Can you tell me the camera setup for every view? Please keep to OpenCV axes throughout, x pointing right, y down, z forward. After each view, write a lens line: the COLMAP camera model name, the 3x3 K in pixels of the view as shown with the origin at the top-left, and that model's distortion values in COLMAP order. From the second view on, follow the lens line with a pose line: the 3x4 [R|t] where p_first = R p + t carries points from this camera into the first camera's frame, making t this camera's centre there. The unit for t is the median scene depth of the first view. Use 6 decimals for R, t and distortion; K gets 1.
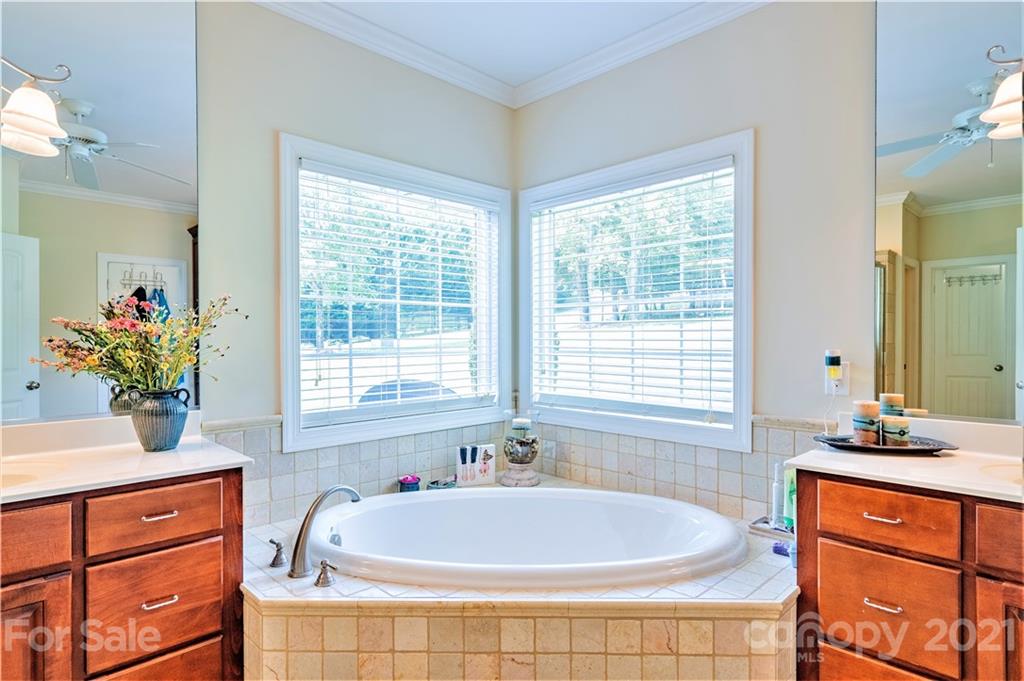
lens RADIAL K [[552.7, 0, 509.9], [0, 552.7, 342.3], [0, 0, 1]] dist [0.011009, -0.000903]
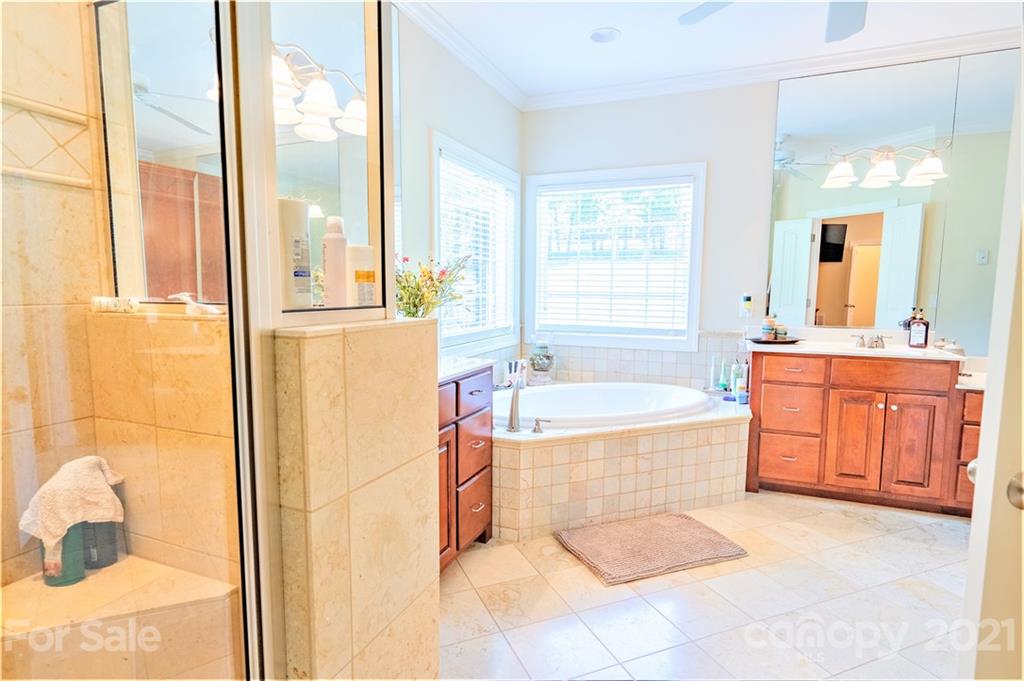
lens RADIAL K [[531.6, 0, 514.9], [0, 531.6, 339.3], [0, 0, 1]] dist [0.010015, 0.000593]
pose [[0.918677, -0.030872, 0.393802, -0.757302], [-0.006572, 0.995609, 0.093381, 0.006391], [-0.394955, -0.088375, 0.914440, -0.306383]]
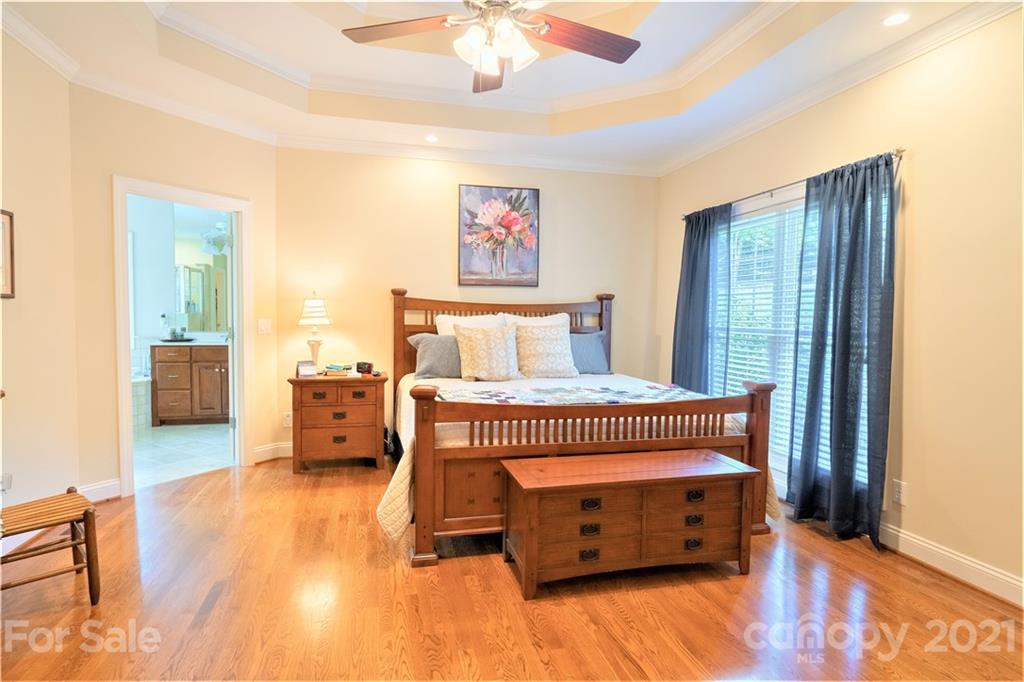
lens RADIAL K [[531.6, 0, 509.9], [0, 531.6, 342.9], [0, 0, 1]] dist [0.010015, 0.000593]
pose [[0.505201, -0.042907, 0.861934, -0.920467], [-0.010635, 0.998378, 0.055932, -0.003043], [-0.862936, -0.037424, 0.503926, -1.971914]]
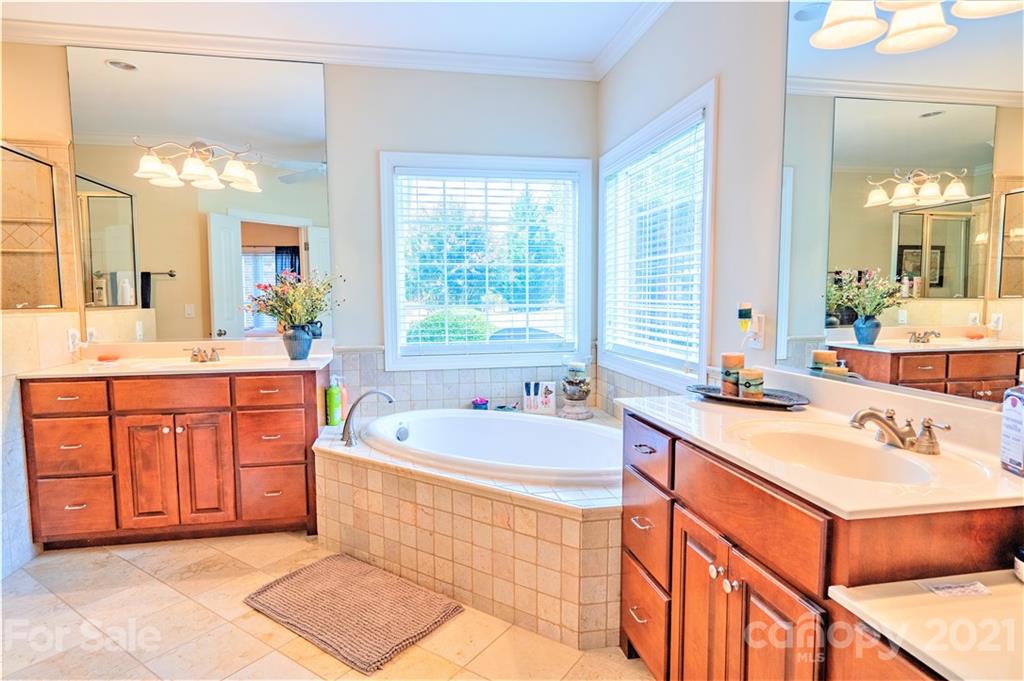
lens RADIAL K [[552.7, 0, 512.0], [0, 552.7, 344.1], [0, 0, 1]] dist [0.011009, -0.000903]
pose [[0.835359, 0.043834, -0.547954, 0.696578], [0.001936, 0.996575, 0.082673, 0.004019], [0.549701, -0.070123, 0.832413, -0.052193]]
